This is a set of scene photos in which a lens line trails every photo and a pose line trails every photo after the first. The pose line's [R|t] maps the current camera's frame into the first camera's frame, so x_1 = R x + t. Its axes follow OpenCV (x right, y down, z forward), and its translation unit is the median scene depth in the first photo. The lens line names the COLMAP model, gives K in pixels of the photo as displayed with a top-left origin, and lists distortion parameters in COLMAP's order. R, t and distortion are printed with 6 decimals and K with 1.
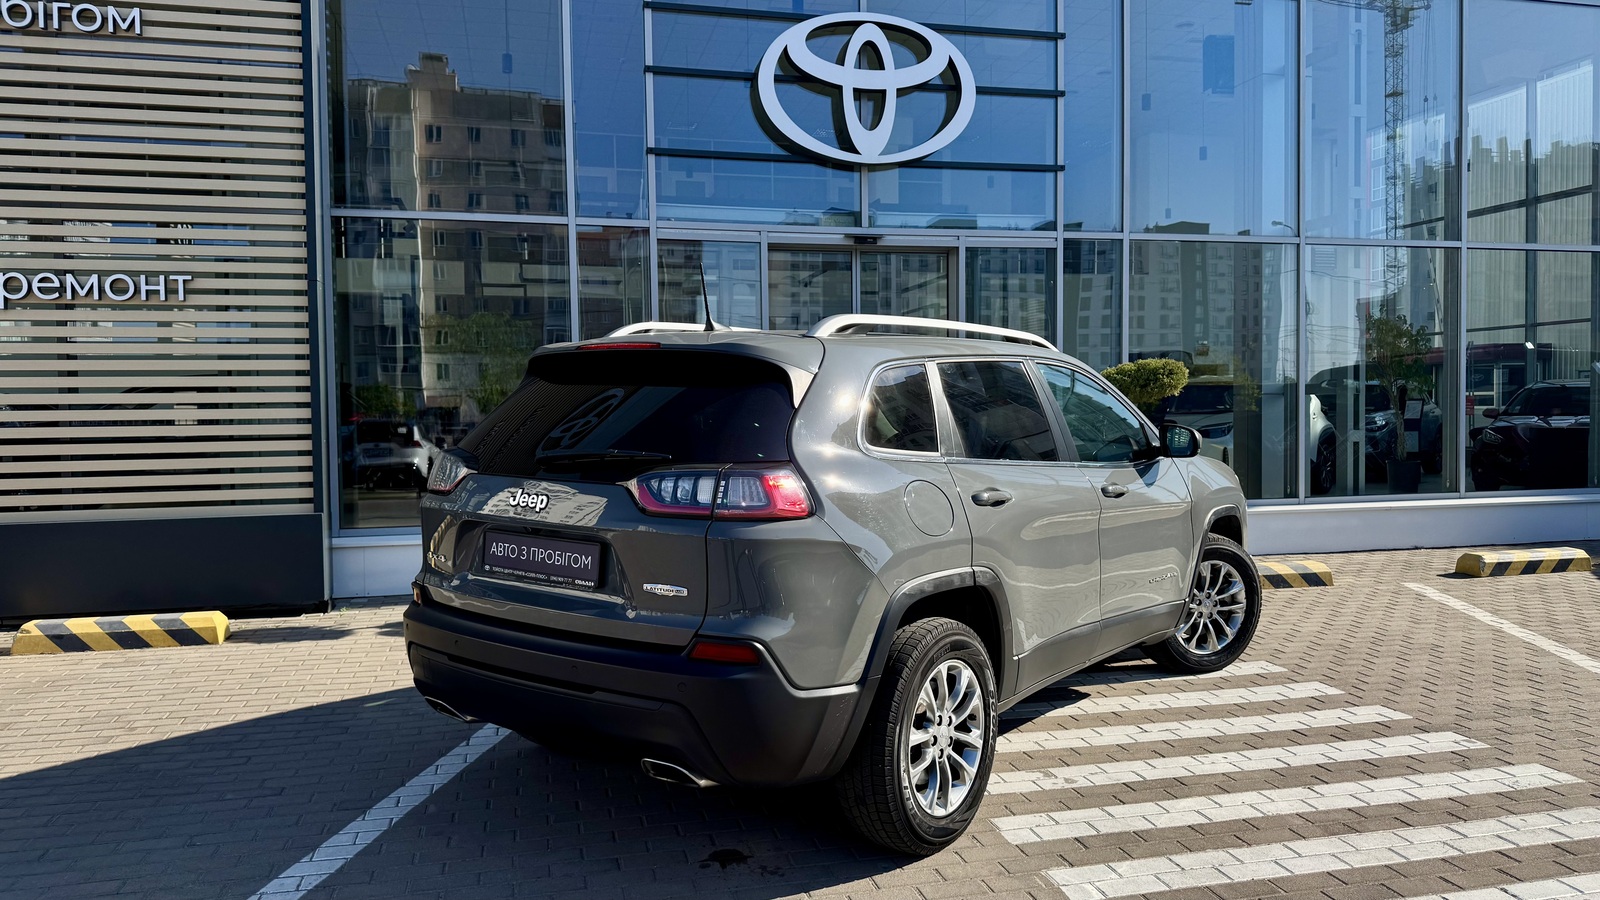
lens RADIAL K [[1119.3, 0, 792.9], [0, 1119.3, 456.5], [0, 0, 1]] dist [0.026024, -0.030403]
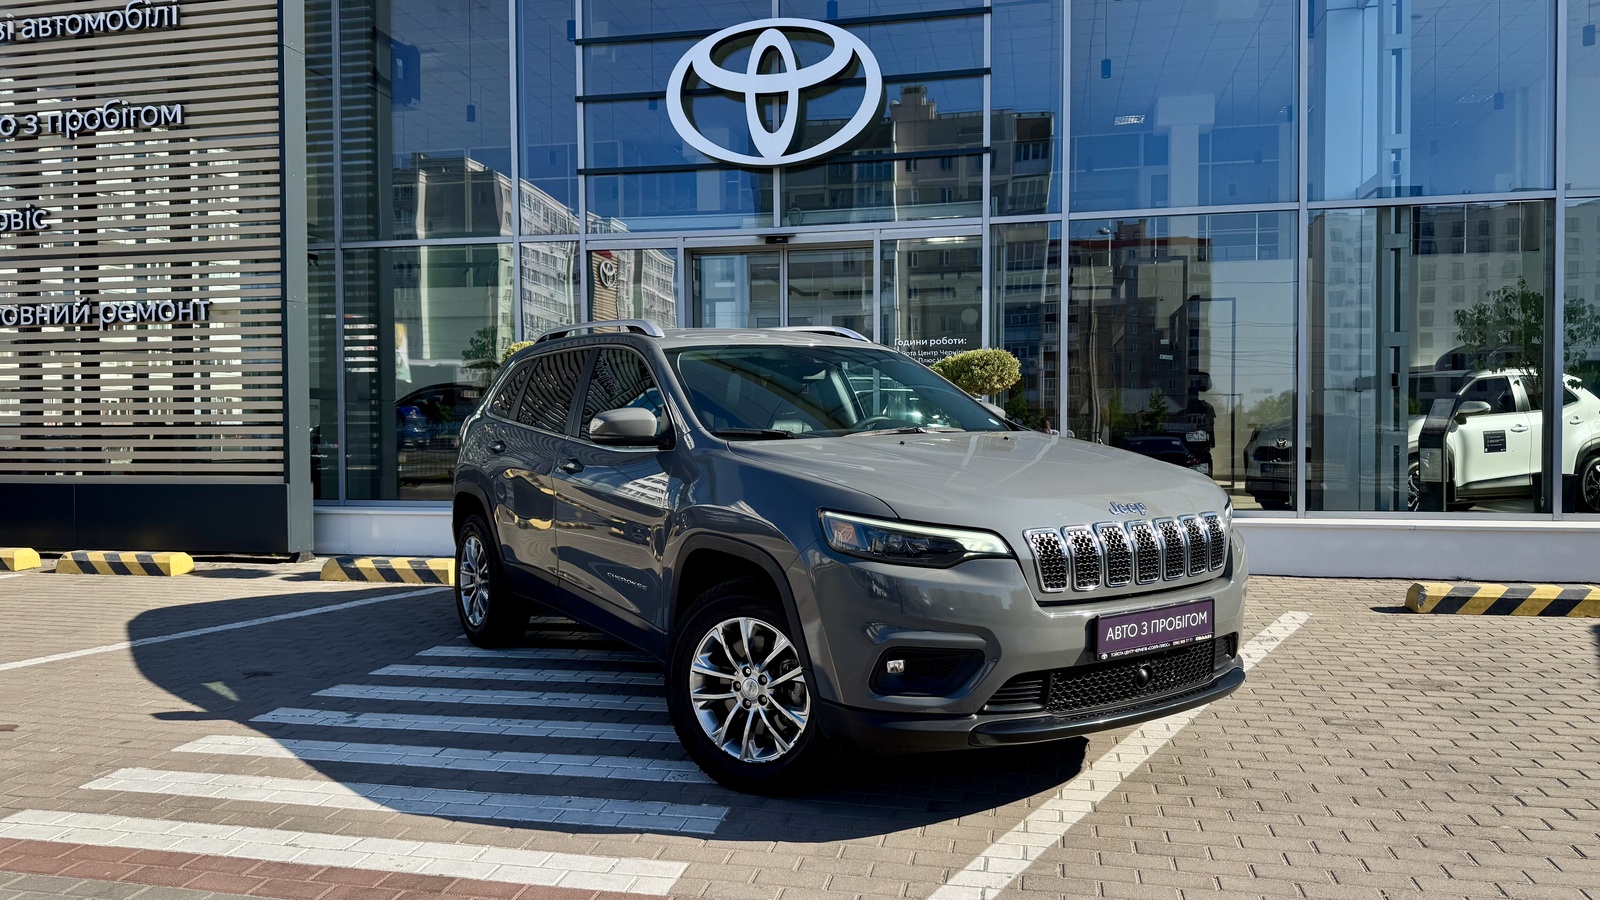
lens RADIAL K [[1119.3, 0, 801.0], [0, 1119.3, 456.7], [0, 0, 1]] dist [0.026024, -0.030403]
pose [[0.901496, 0.018939, -0.432374, 0.638021], [-0.023406, 0.999713, -0.005011, 0.012429], [0.432155, 0.014637, 0.901681, 0.104214]]
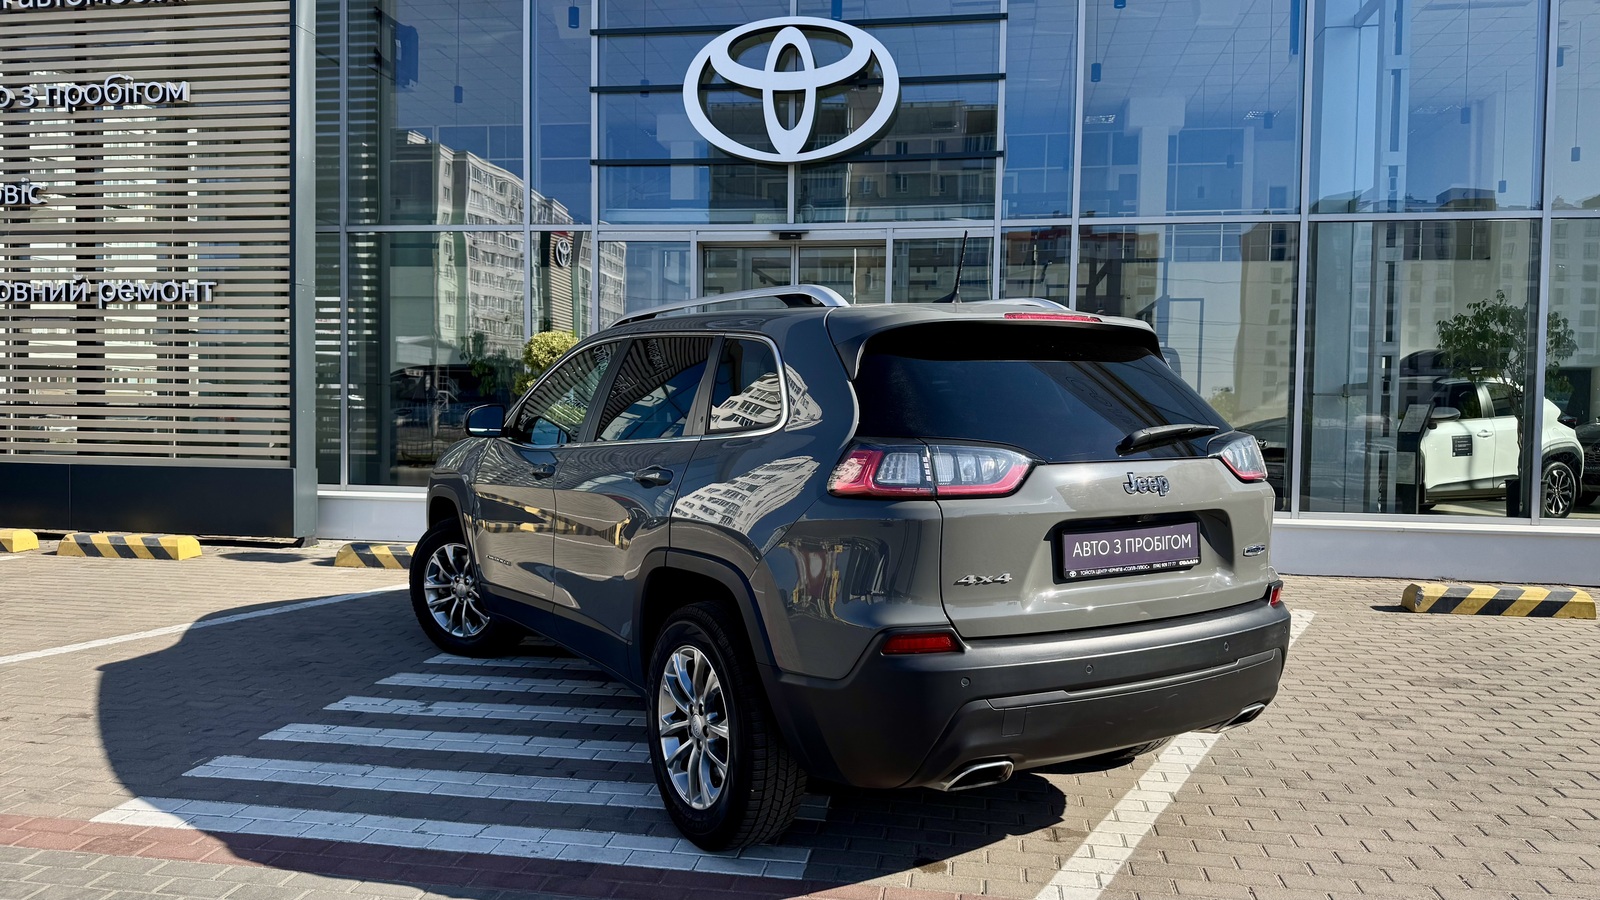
lens RADIAL K [[1119.3, 0, 798.3], [0, 1119.3, 459.8], [0, 0, 1]] dist [0.026024, -0.030403]
pose [[0.920748, 0.041491, -0.387944, 0.579743], [-0.041170, 0.999110, 0.009142, 0.005948], [0.387979, 0.007555, 0.921637, 0.055150]]
